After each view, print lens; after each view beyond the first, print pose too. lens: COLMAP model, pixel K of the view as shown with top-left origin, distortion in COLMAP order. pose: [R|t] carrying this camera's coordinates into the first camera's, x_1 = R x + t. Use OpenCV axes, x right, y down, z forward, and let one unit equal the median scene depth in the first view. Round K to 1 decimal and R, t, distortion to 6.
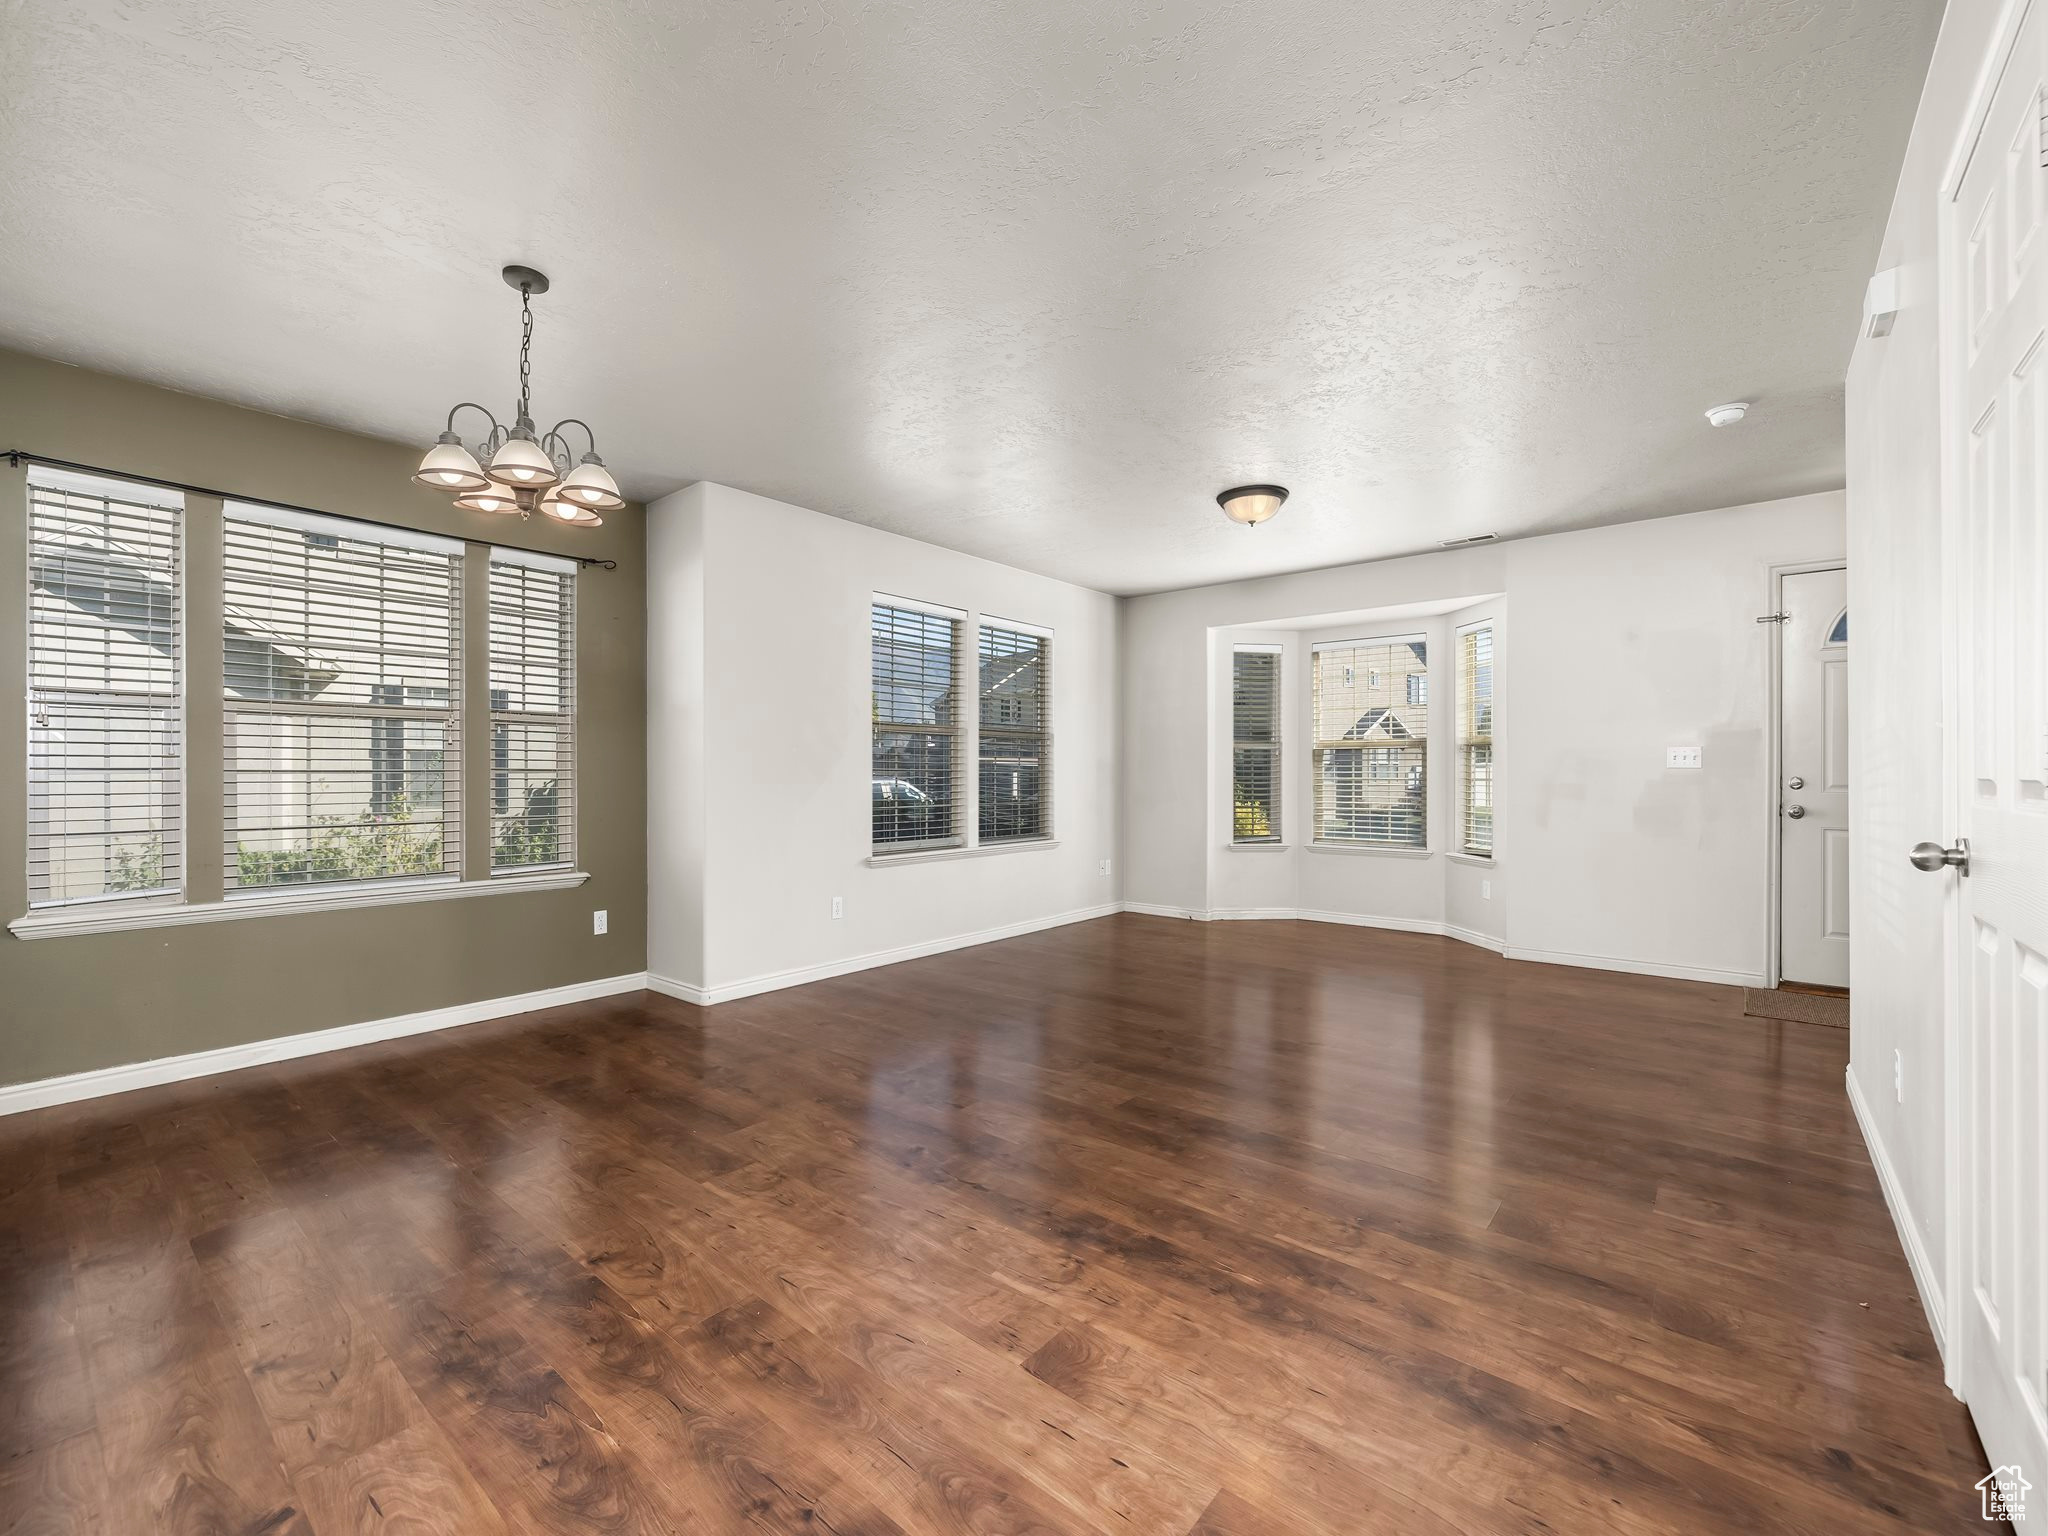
lens RADIAL K [[850.3, 0, 1015.6], [0, 850.3, 776.7], [0, 0, 1]] dist [-0.000720, -0.000263]
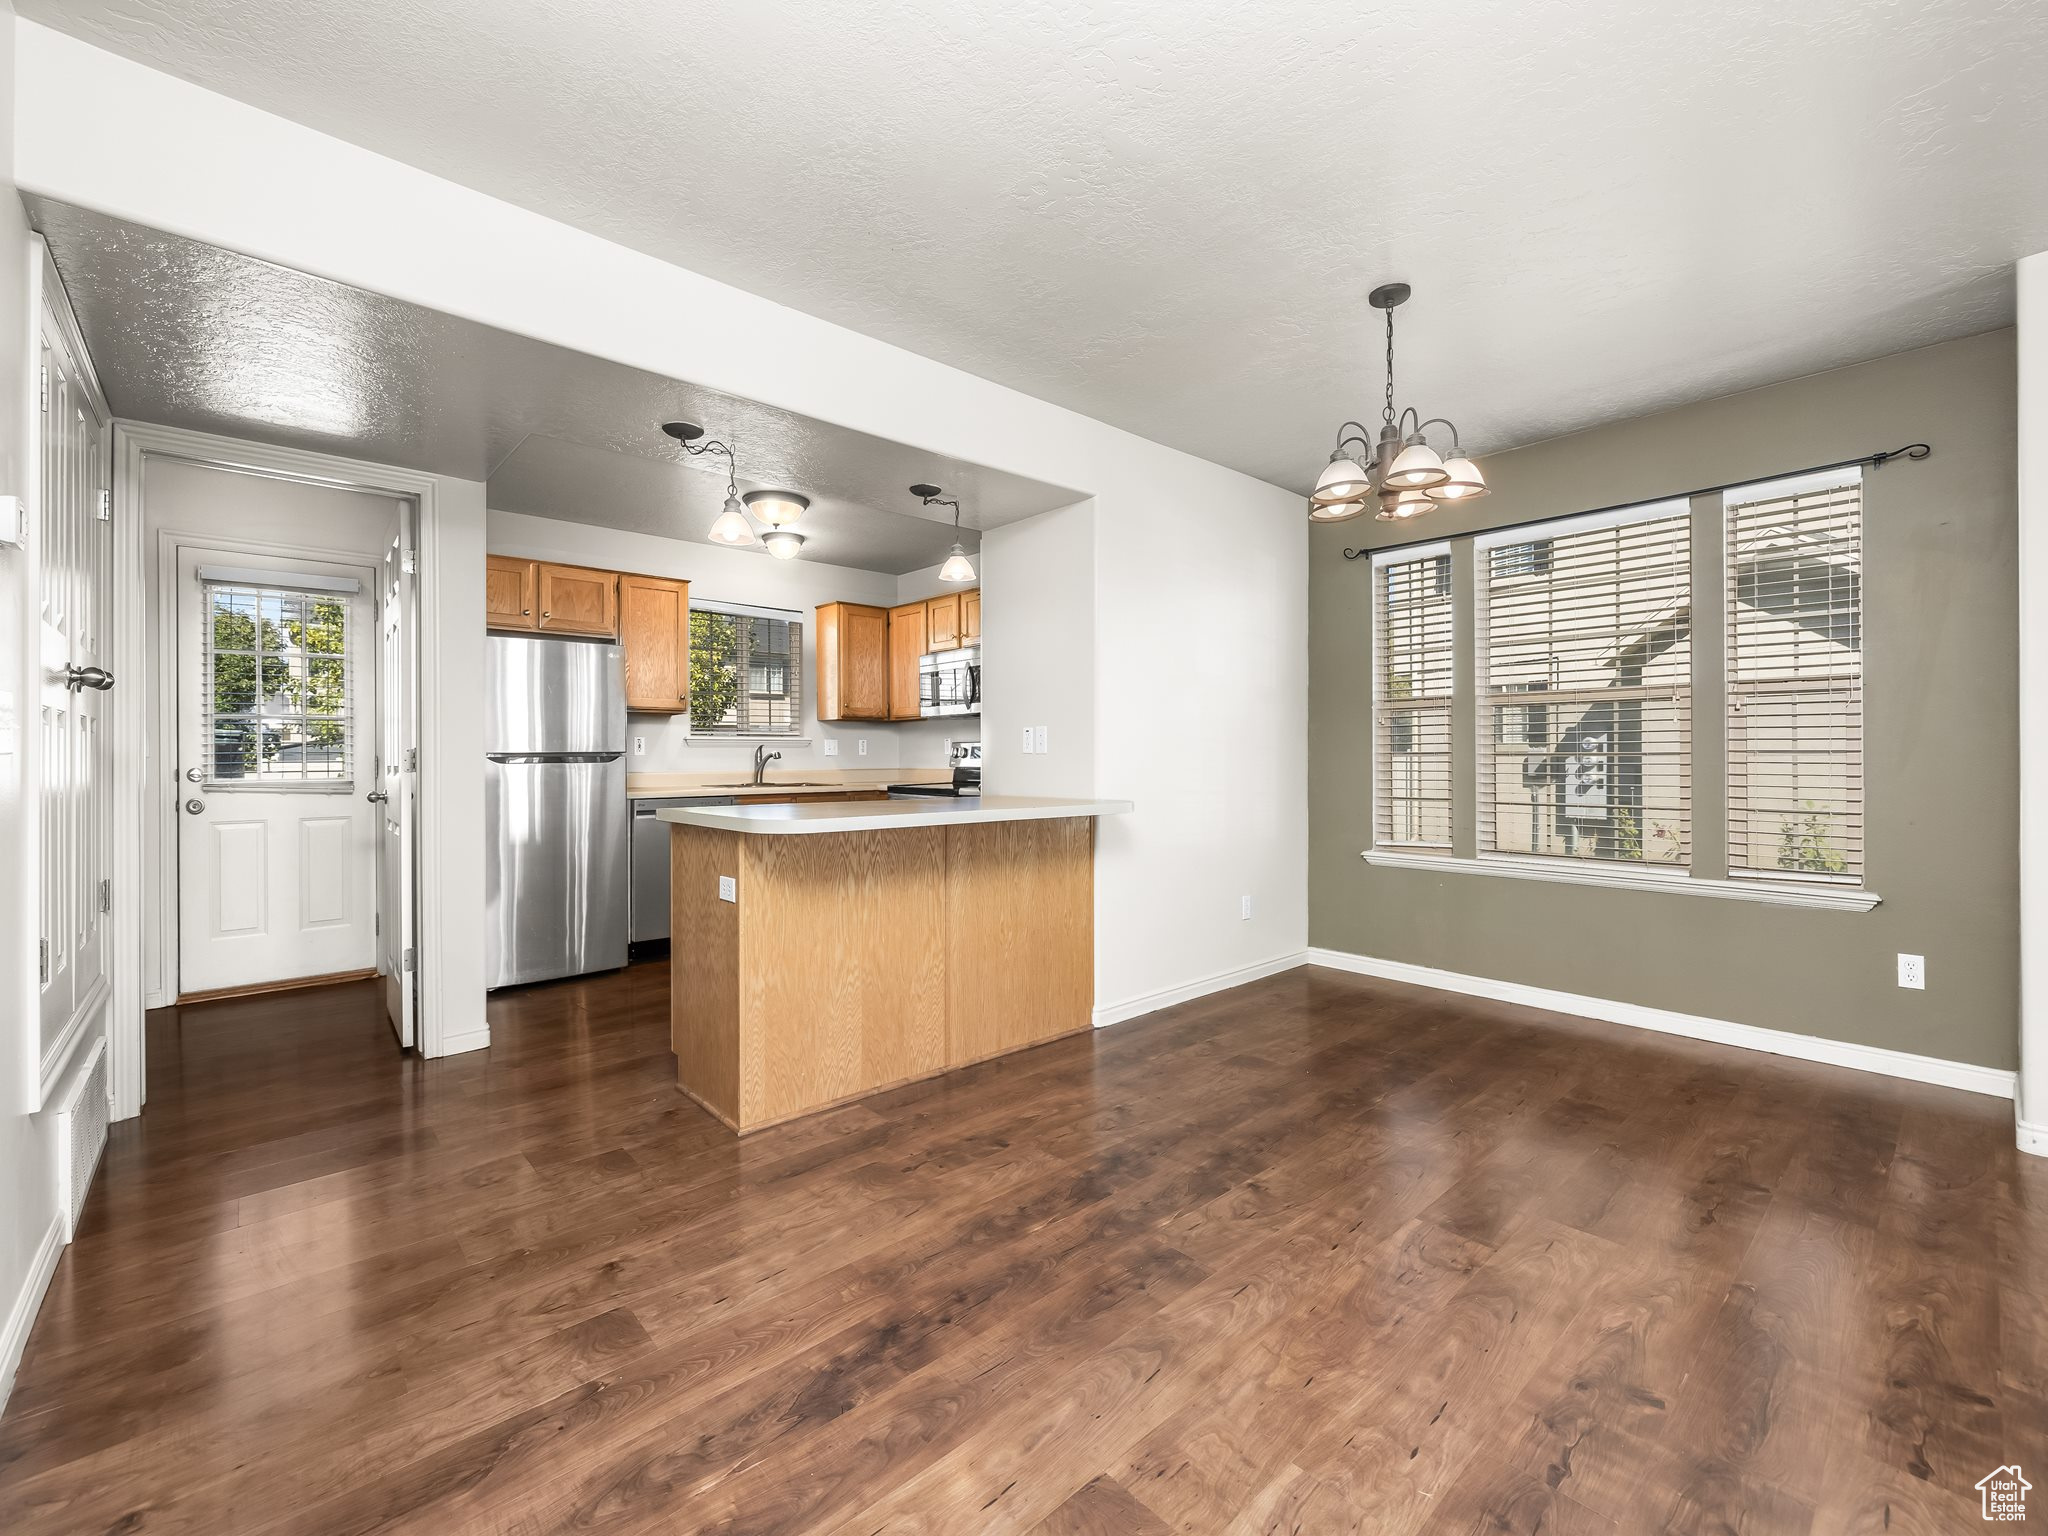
lens RADIAL K [[874.5, 0, 1017.0], [0, 874.5, 756.3], [0, 0, 1]] dist [-0.001292, 0.000119]
pose [[-0.143536, -0.000617, -0.989645, 0.528254], [-0.001328, 0.999999, -0.000431, -0.003418], [0.989644, 0.001253, -0.143536, 0.636004]]
